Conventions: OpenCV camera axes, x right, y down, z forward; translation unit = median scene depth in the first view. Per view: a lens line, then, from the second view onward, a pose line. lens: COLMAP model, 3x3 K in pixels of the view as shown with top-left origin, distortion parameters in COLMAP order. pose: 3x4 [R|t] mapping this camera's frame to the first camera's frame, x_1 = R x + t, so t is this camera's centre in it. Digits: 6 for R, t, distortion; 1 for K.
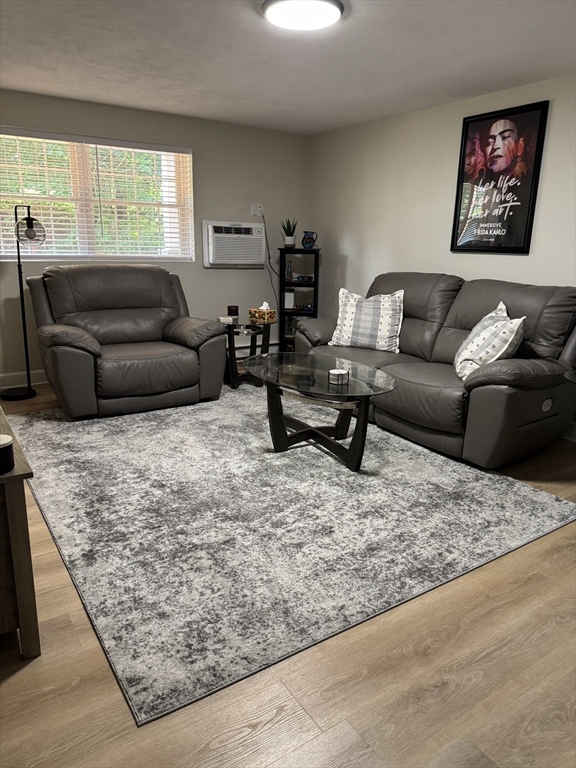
lens RADIAL K [[538.3, 0, 288.0], [0, 538.3, 384.0], [0, 0, 1]] dist [0.146526, -0.259606]
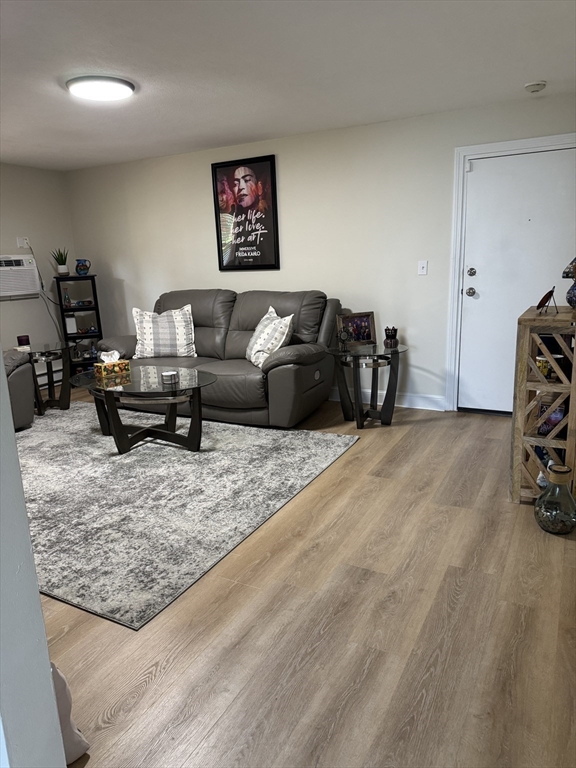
lens RADIAL K [[541.3, 0, 282.5], [0, 541.3, 388.6], [0, 0, 1]] dist [0.057346, -0.064740]
pose [[0.884809, -0.164576, 0.435922, -0.190497], [0.175325, 0.984384, 0.015776, 0.031057], [-0.431711, 0.062469, 0.899846, -0.179447]]
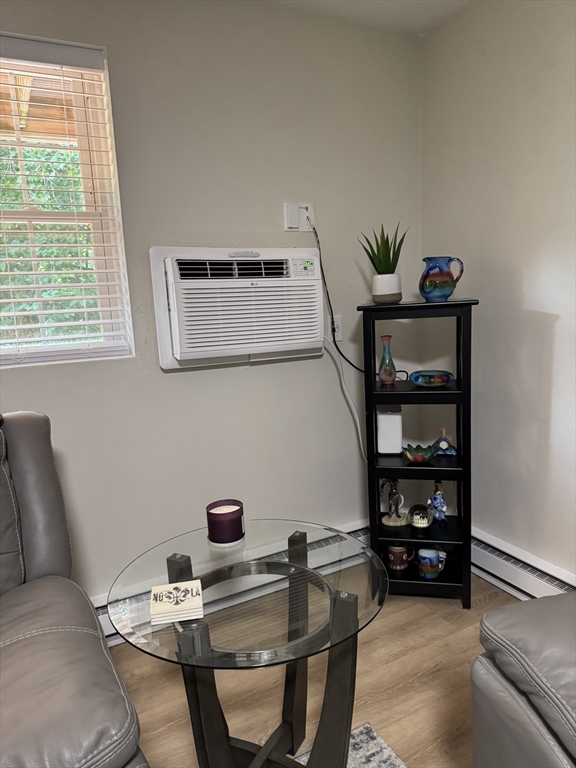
lens RADIAL K [[541.3, 0, 282.5], [0, 541.3, 388.6], [0, 0, 1]] dist [0.057346, -0.064740]
pose [[0.992433, -0.049515, -0.112359, -0.048259], [0.038859, 0.994707, -0.095123, -0.252723], [0.116474, 0.090037, 0.989104, 0.992440]]
